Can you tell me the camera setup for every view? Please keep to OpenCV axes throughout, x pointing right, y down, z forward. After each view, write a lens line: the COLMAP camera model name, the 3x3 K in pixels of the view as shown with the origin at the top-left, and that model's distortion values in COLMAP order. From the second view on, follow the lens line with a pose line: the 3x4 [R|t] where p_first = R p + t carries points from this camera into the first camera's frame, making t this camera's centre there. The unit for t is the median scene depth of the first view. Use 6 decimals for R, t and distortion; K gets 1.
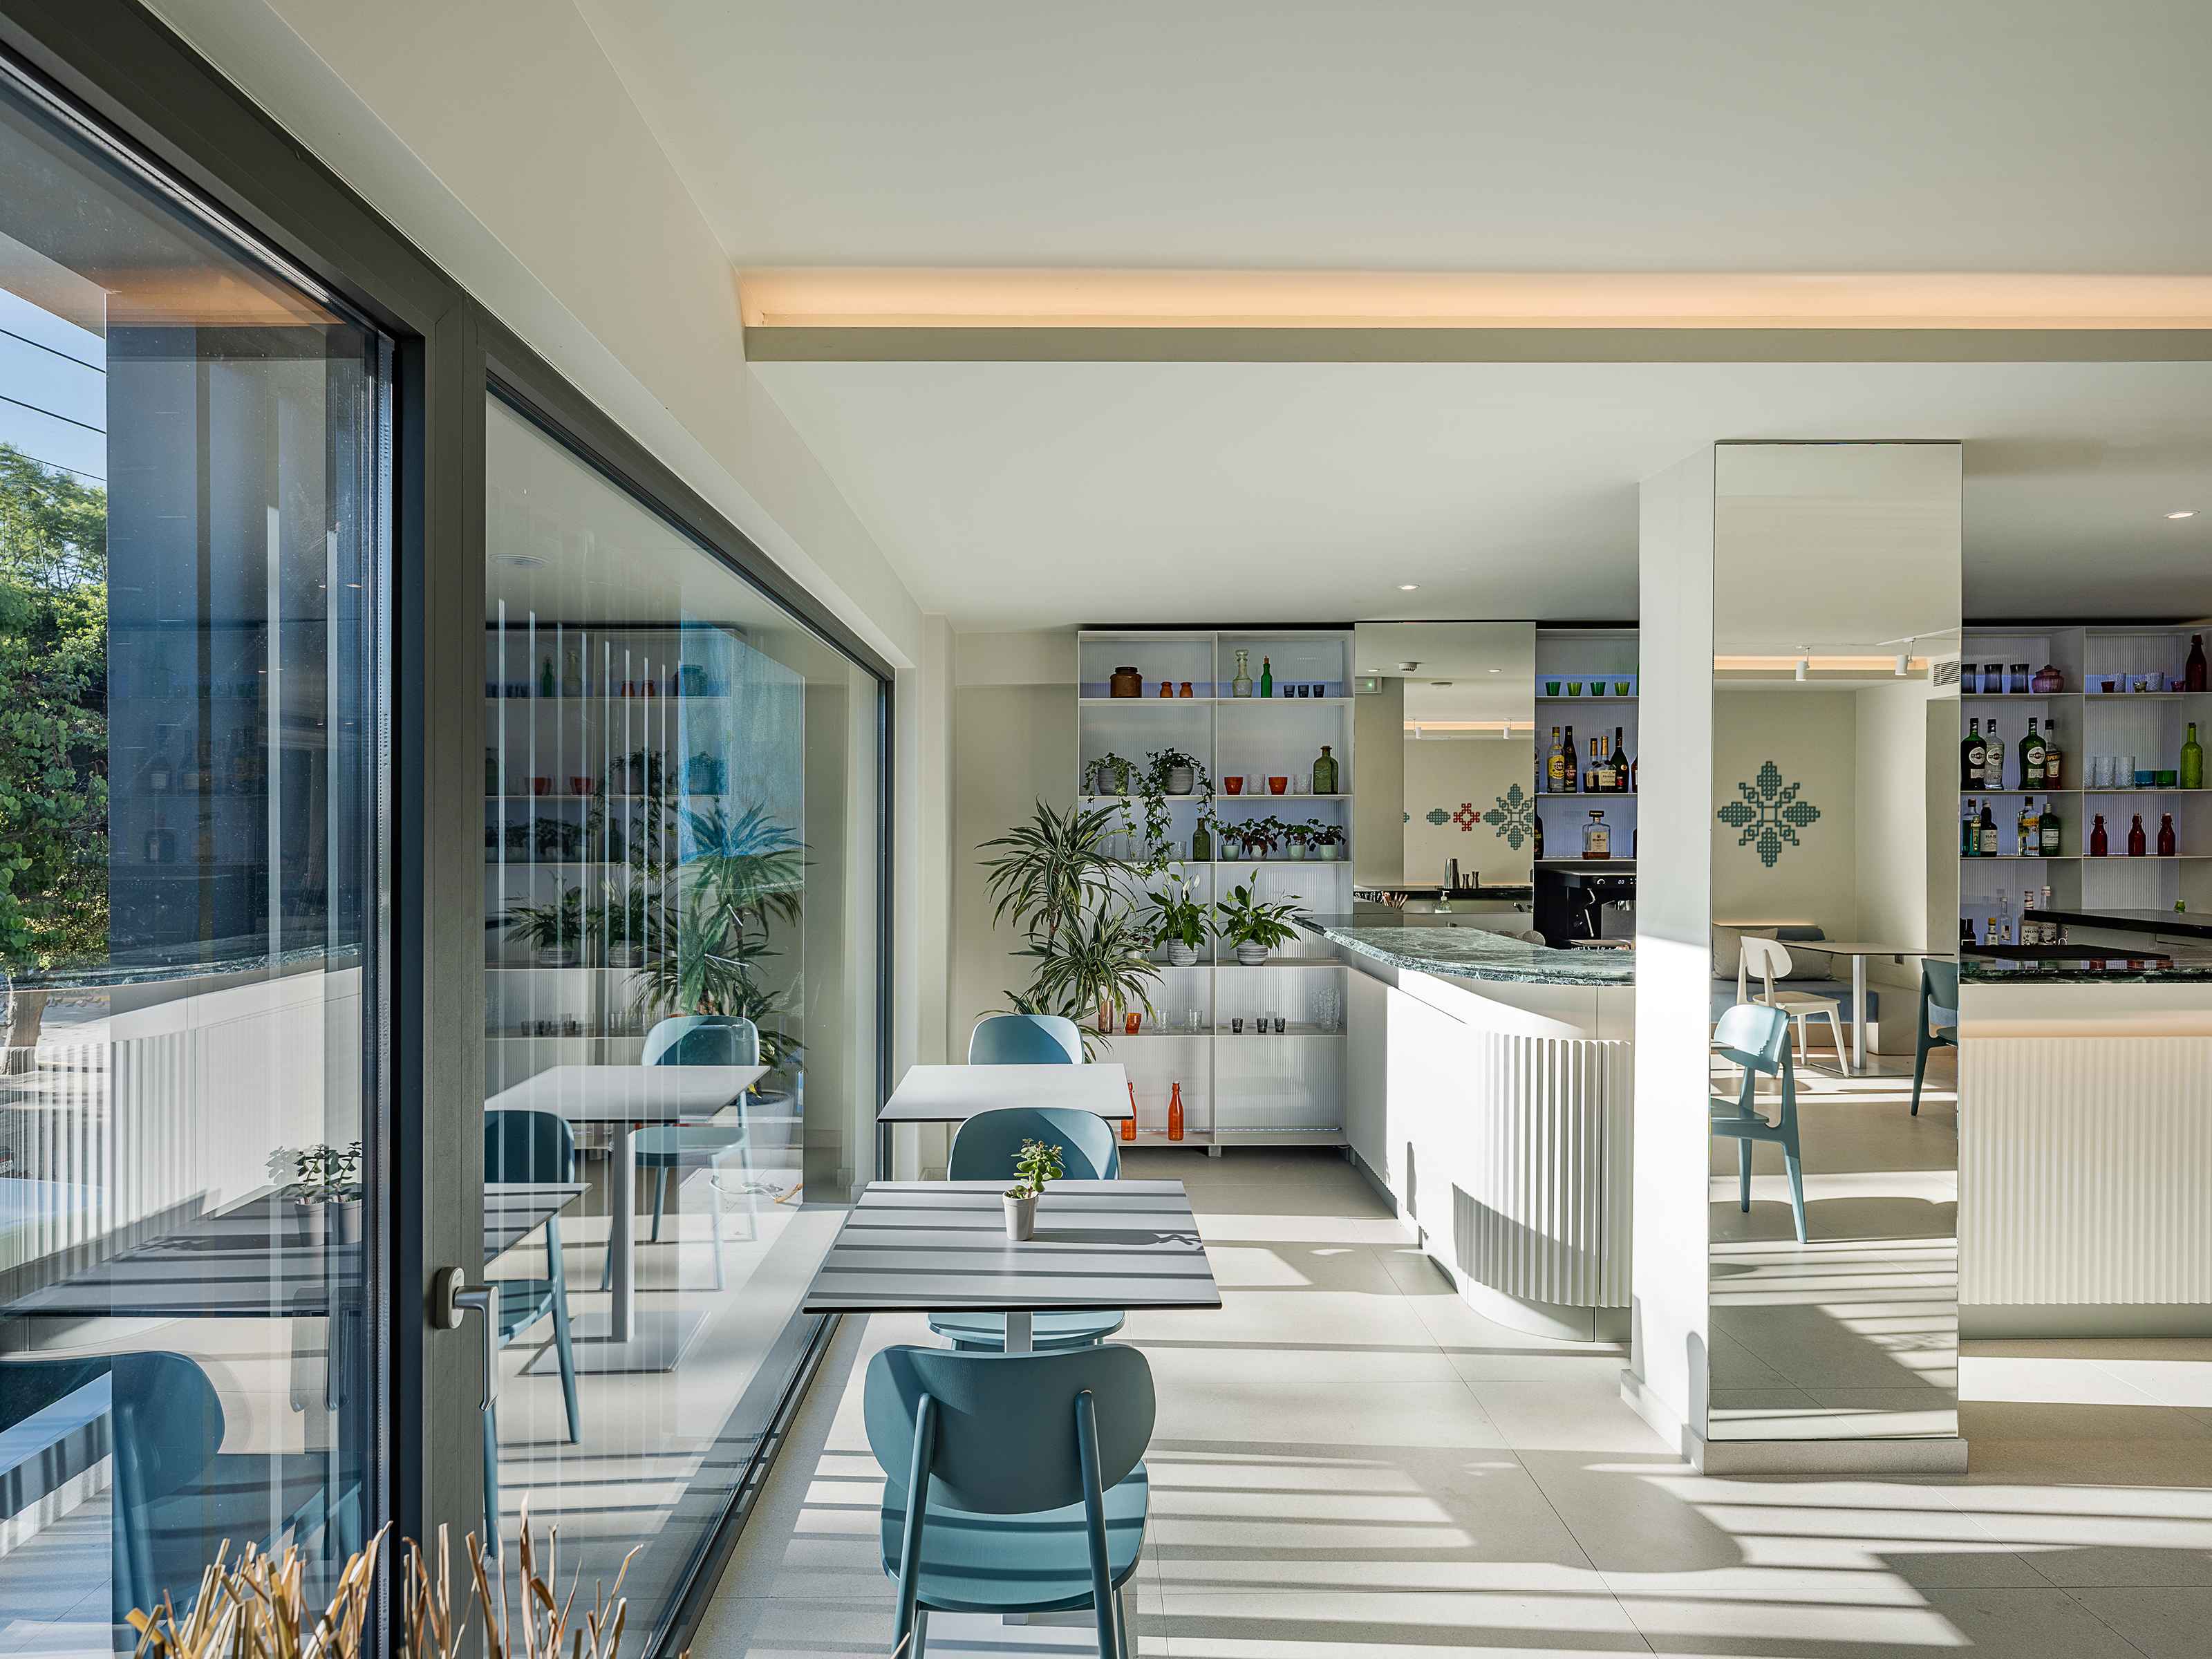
lens RADIAL K [[1460.1, 0, 1090.1], [0, 1460.1, 828.1], [0, 0, 1]] dist [0.010986, 0.000101]
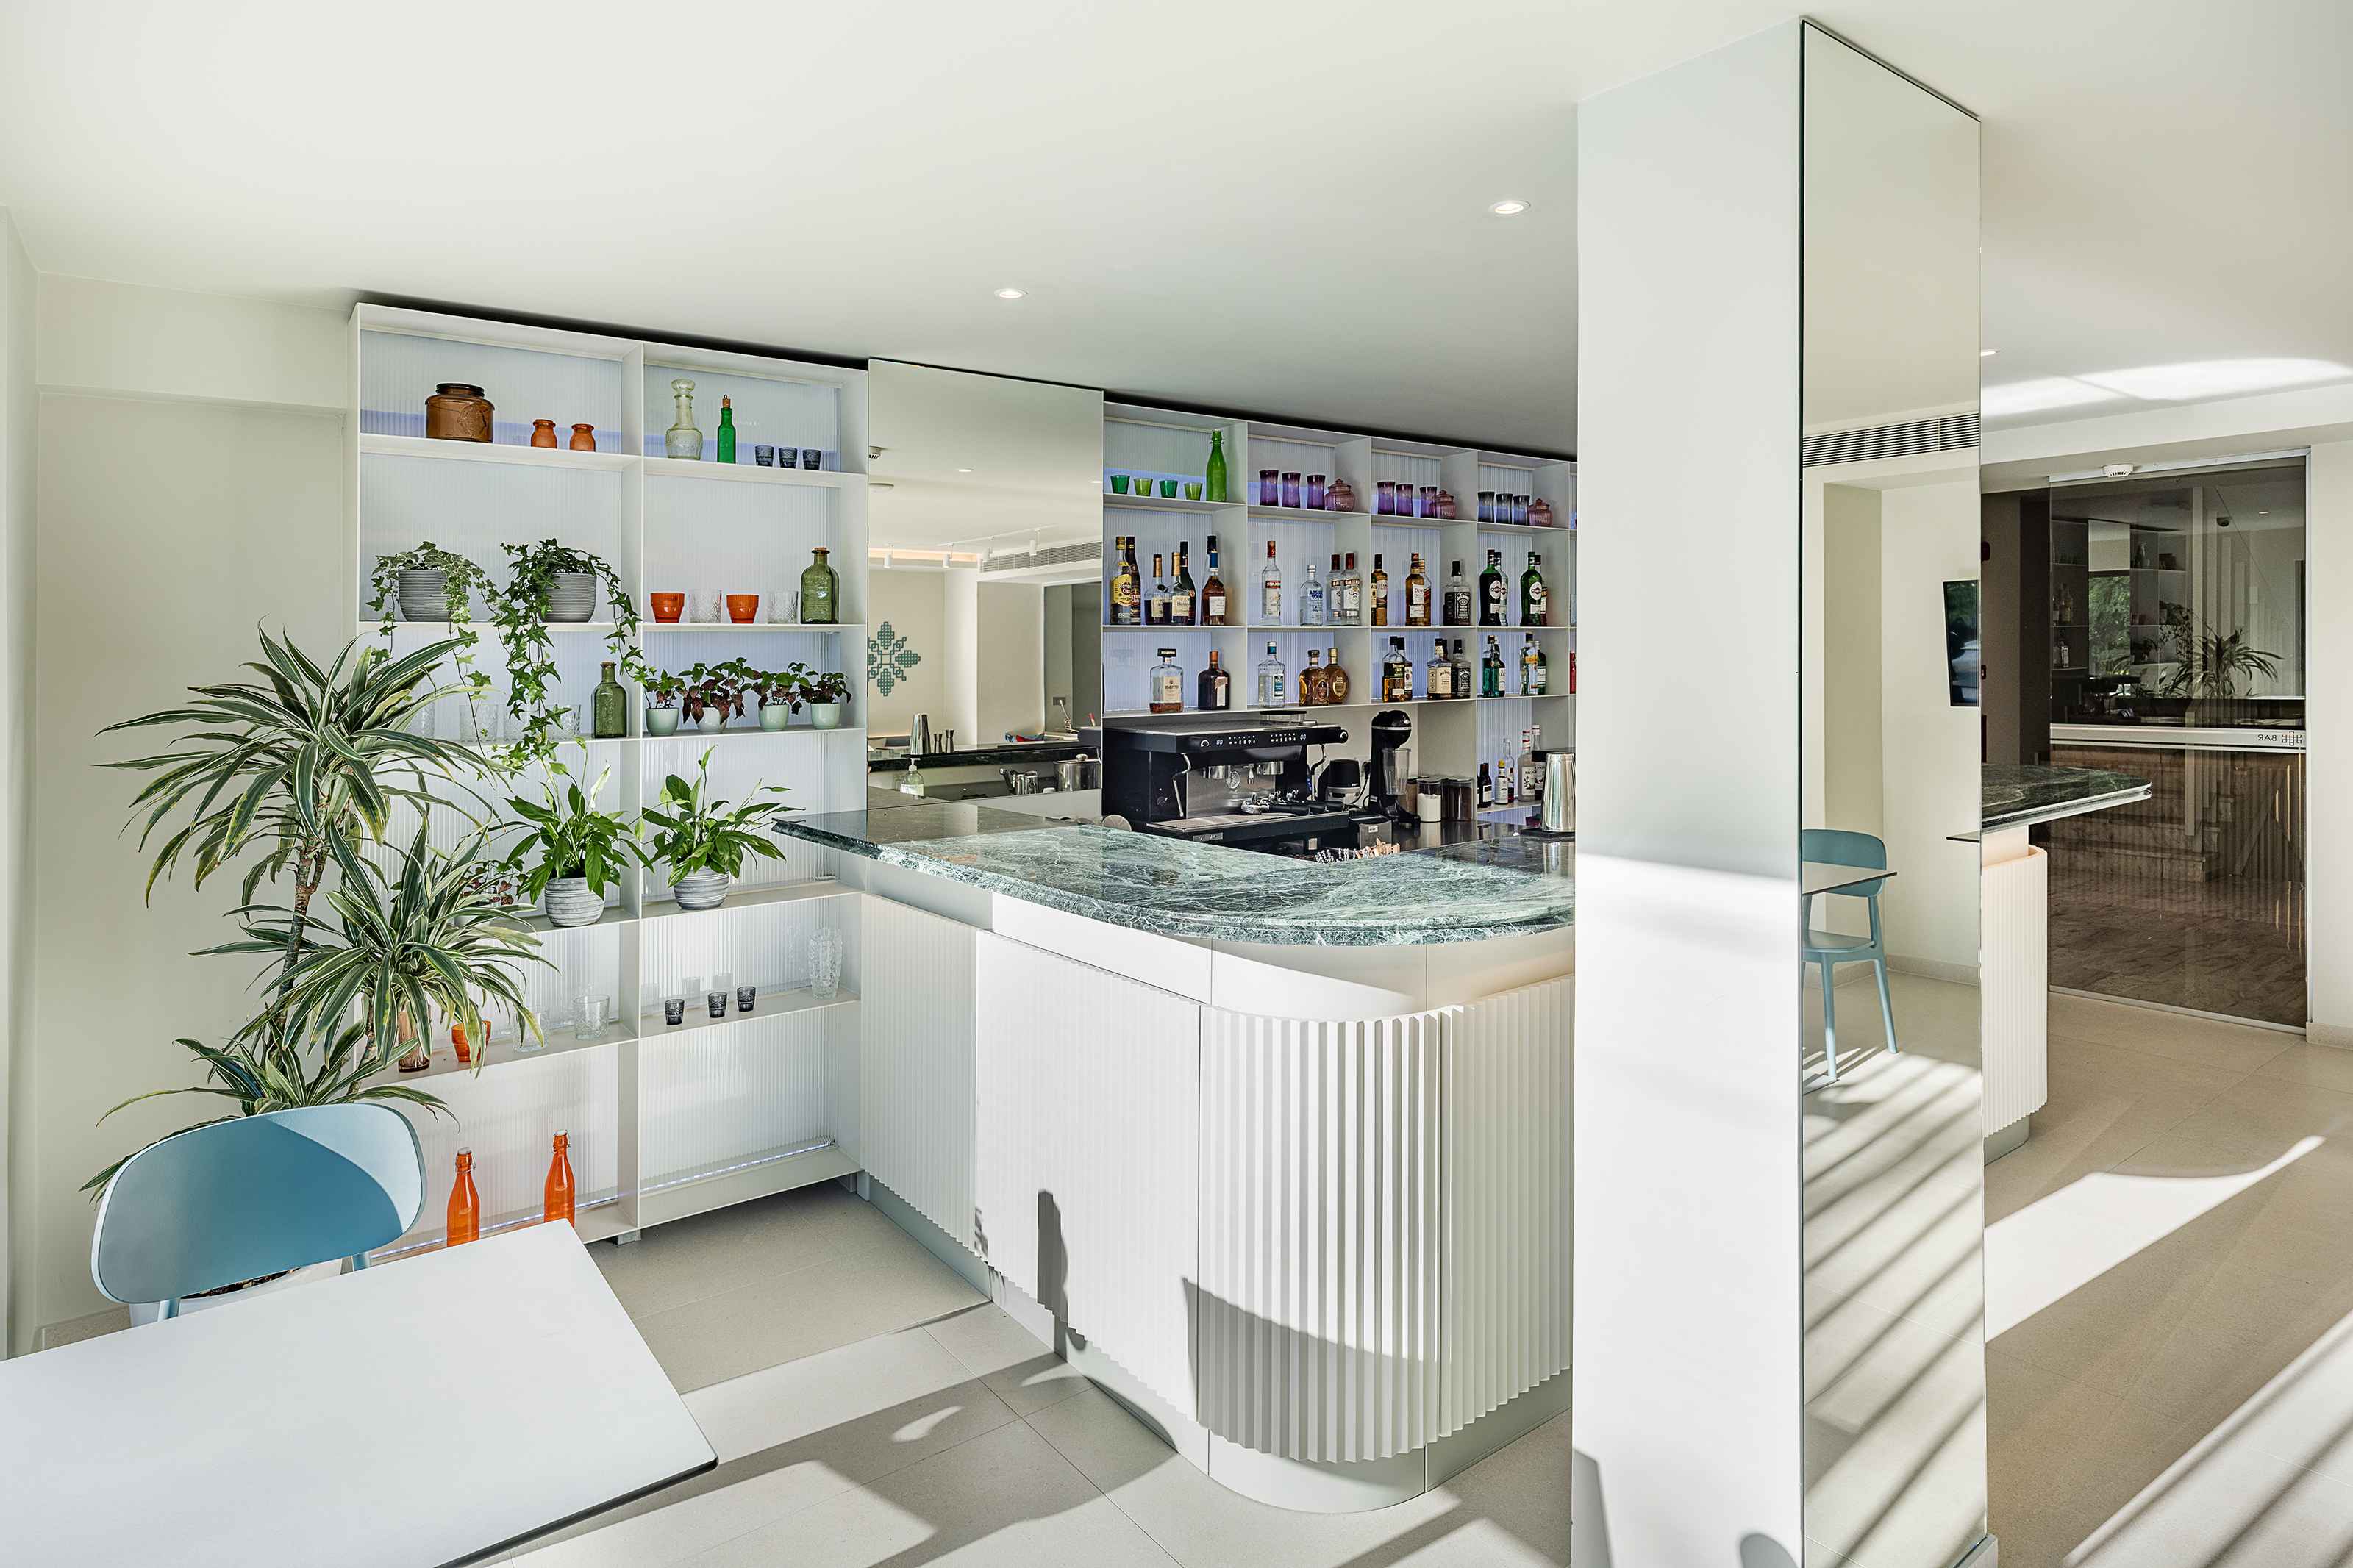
lens RADIAL K [[1284.9, 0, 1182.6], [0, 1284.9, 646.3], [0, 0, 1]] dist [0.011346, 0.000400]
pose [[0.797005, -0.000576, 0.603972, -0.051545], [0.011584, 0.999830, -0.014332, -0.003538], [-0.603861, 0.018419, 0.796877, 0.462539]]
